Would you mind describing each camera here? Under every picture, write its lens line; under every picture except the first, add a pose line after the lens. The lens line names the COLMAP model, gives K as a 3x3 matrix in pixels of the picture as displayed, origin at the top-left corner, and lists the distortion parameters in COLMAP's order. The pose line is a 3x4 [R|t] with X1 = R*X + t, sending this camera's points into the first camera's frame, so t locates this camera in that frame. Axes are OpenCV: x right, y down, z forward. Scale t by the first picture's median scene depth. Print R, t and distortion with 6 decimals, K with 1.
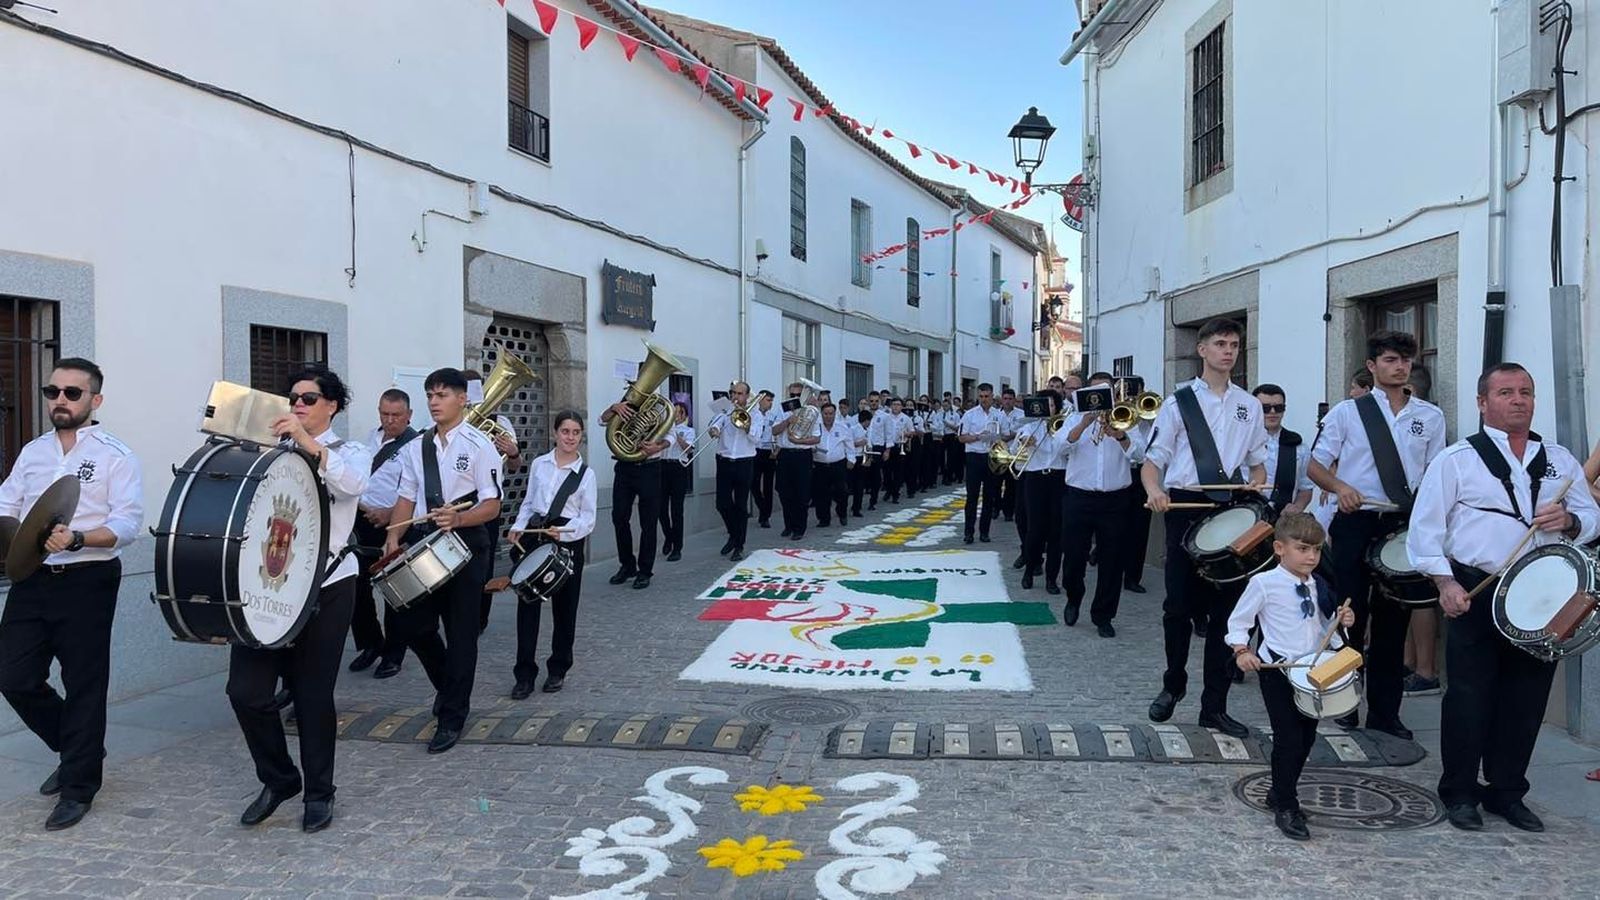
lens RADIAL K [[1210.0, 0, 794.6], [0, 1210.0, 454.4], [0, 0, 1]] dist [0.081306, -0.108270]
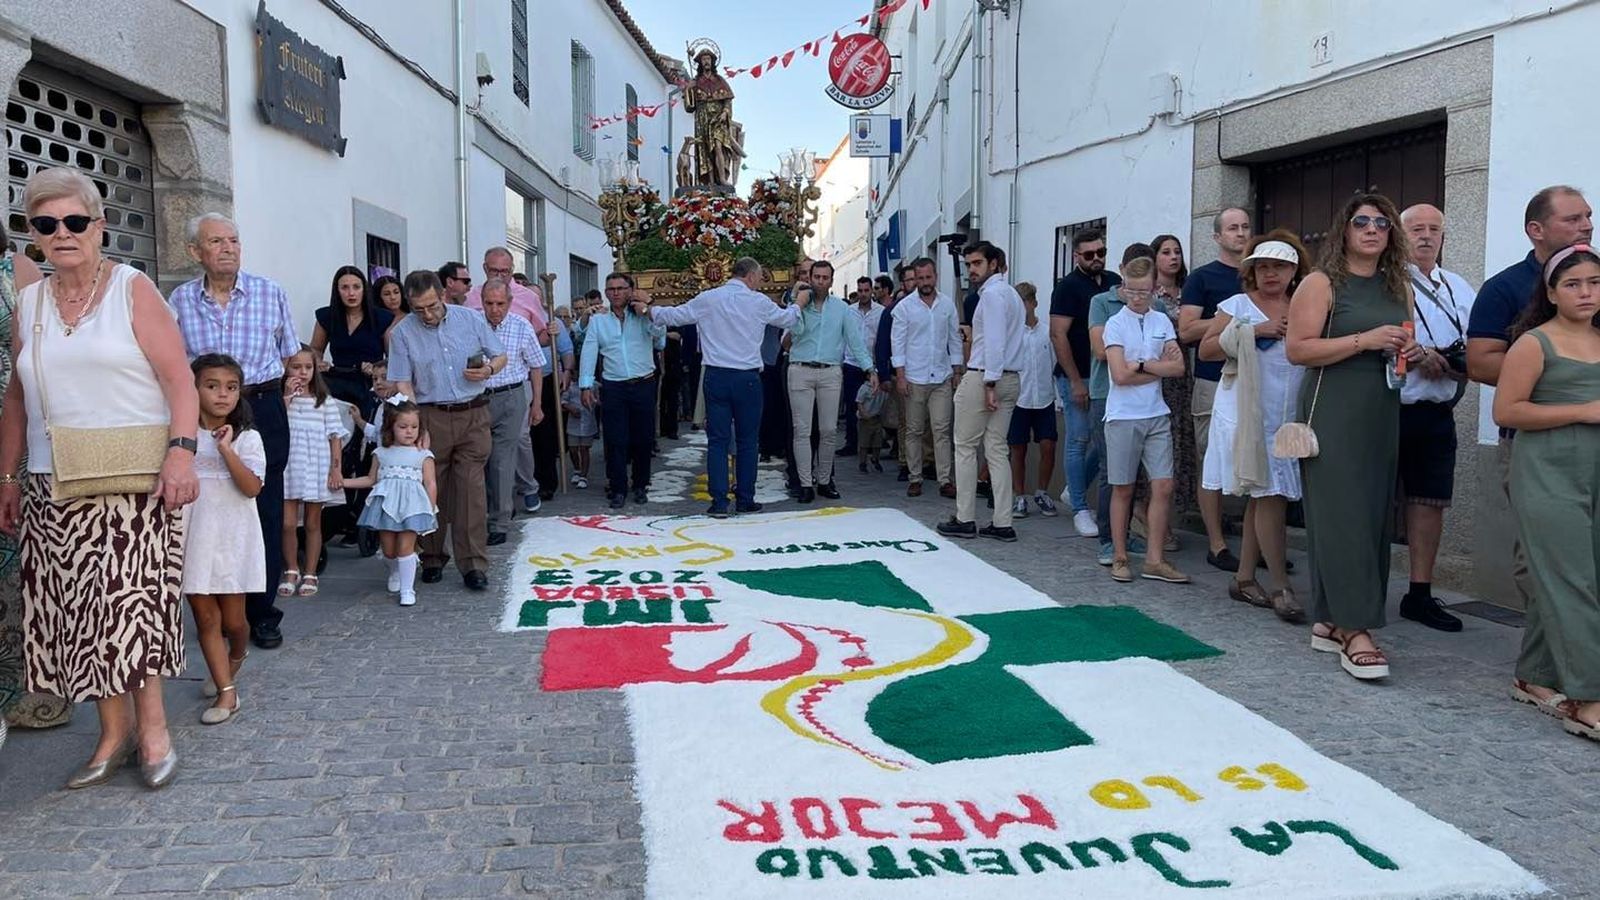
lens RADIAL K [[1210.0, 0, 794.6], [0, 1210.0, 454.4], [0, 0, 1]] dist [0.081306, -0.108270]
pose [[0.953900, -0.022588, 0.299273, -0.110334], [0.006640, 0.998508, 0.054198, 0.015266], [-0.300050, -0.049712, 0.952627, 0.449498]]
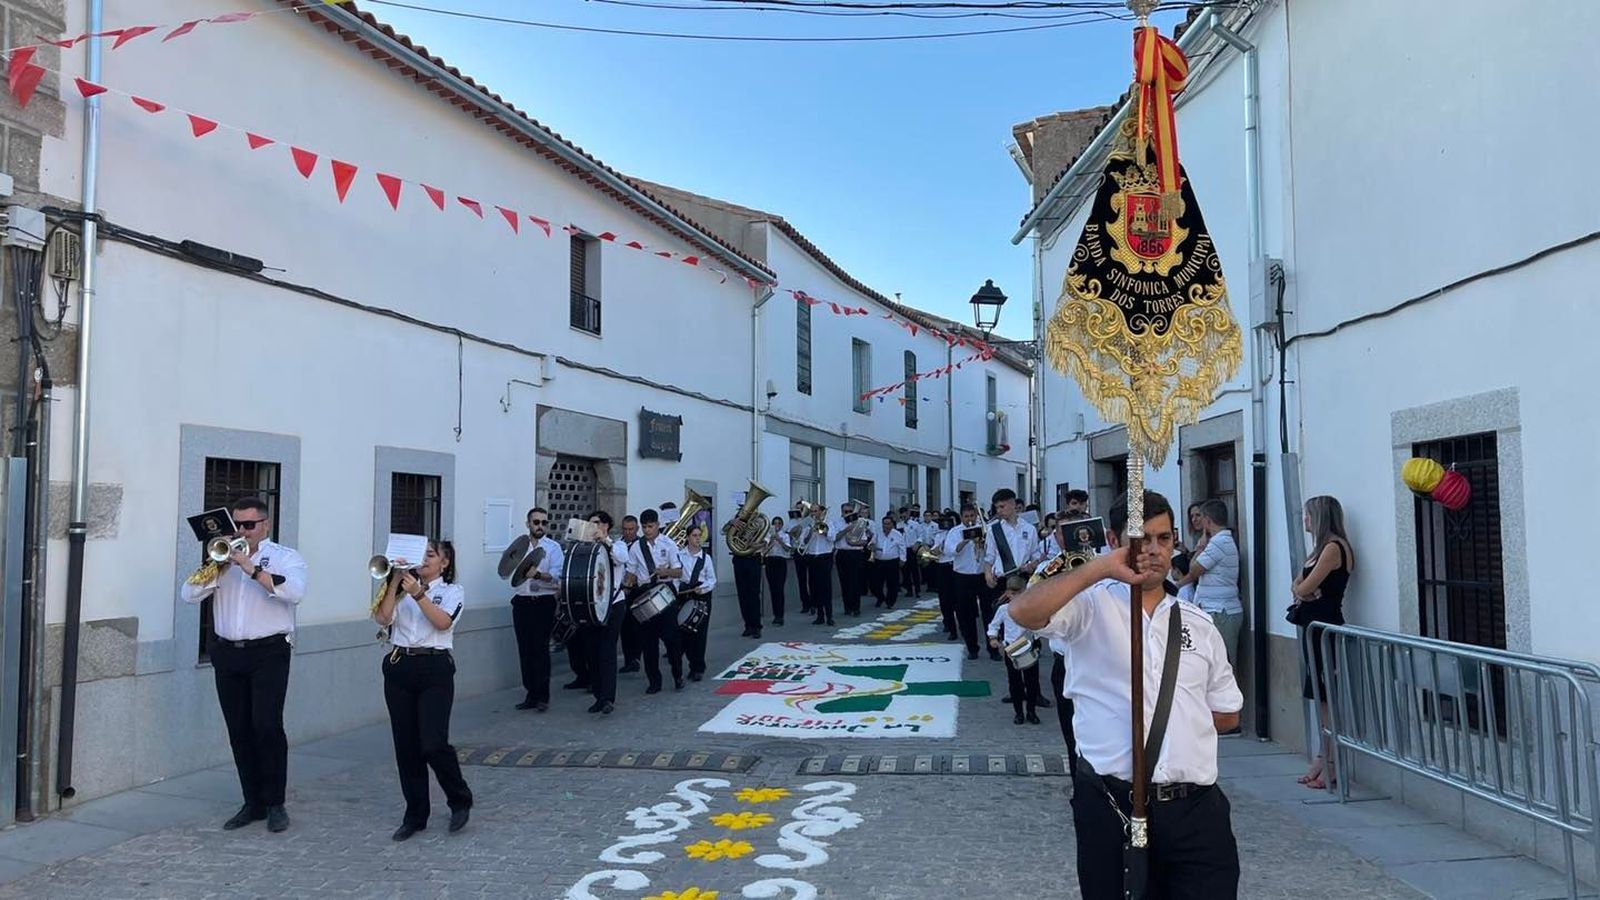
lens RADIAL K [[1210.0, 0, 794.6], [0, 1210.0, 454.4], [0, 0, 1]] dist [0.081306, -0.108270]
pose [[0.999807, -0.003599, -0.019299, 0.027721], [0.001915, 0.996244, -0.086573, -0.004051], [0.019538, 0.086519, 0.996059, -0.263597]]
